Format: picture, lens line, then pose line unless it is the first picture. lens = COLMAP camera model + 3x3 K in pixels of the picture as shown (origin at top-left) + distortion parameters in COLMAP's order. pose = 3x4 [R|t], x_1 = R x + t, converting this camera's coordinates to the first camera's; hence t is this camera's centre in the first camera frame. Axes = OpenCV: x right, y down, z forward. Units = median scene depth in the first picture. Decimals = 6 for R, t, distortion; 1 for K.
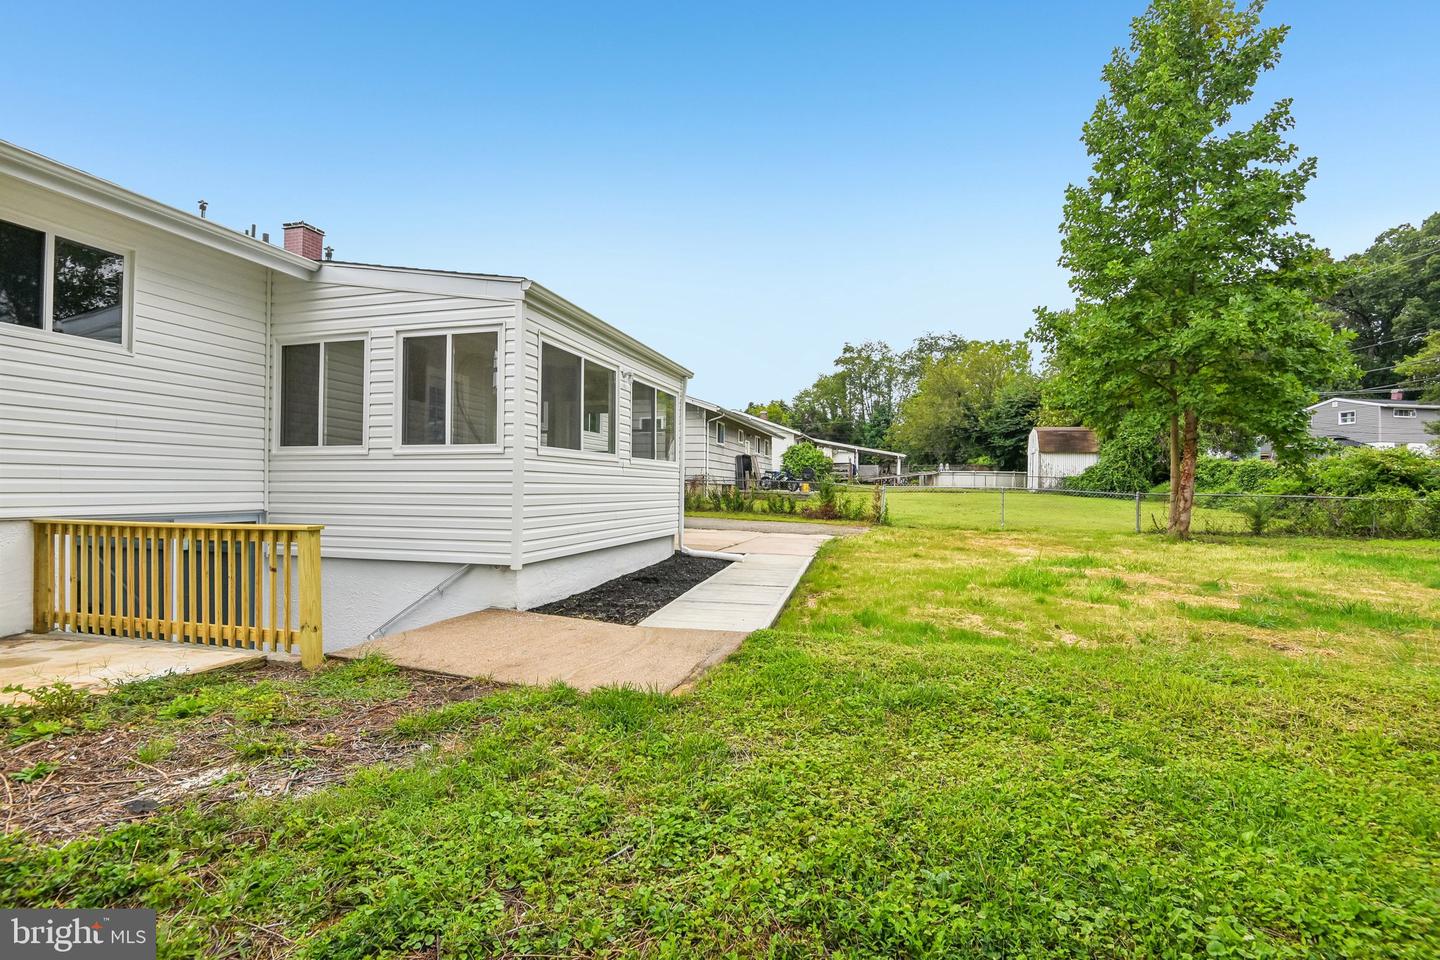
lens RADIAL K [[668.8, 0, 716.9], [0, 668.8, 481.0], [0, 0, 1]] dist [-0.016017, -0.002386]
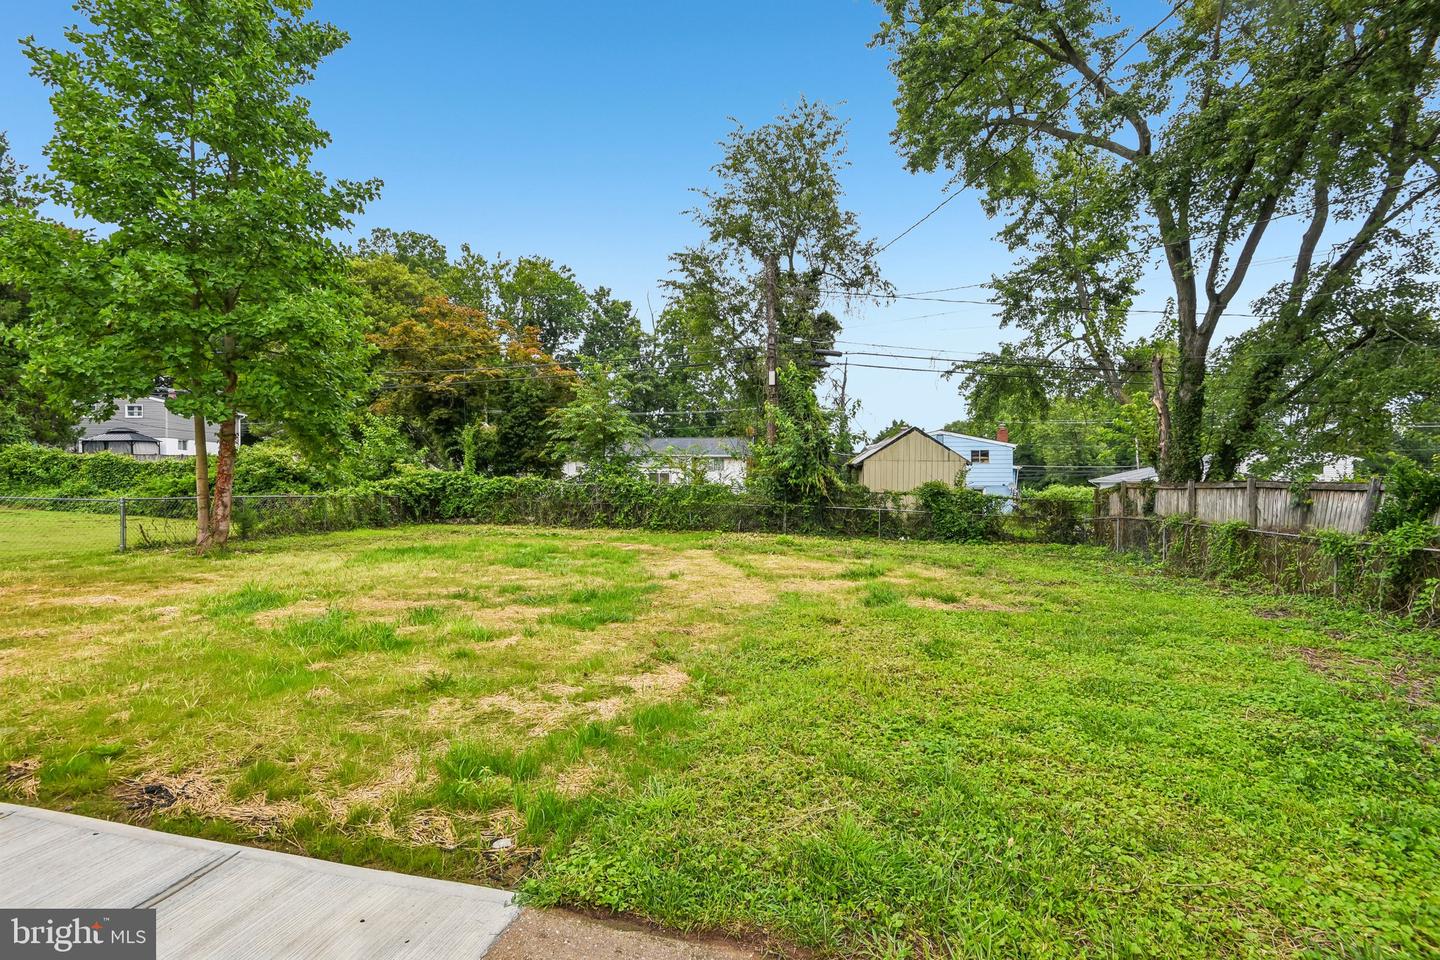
lens RADIAL K [[668.8, 0, 715.9], [0, 668.8, 480.3], [0, 0, 1]] dist [-0.016017, -0.002386]
pose [[-0.028856, -0.008991, 0.999543, -0.096930], [-0.004697, 0.999950, 0.008859, -0.008434], [-0.999573, -0.004439, -0.028897, 0.244927]]
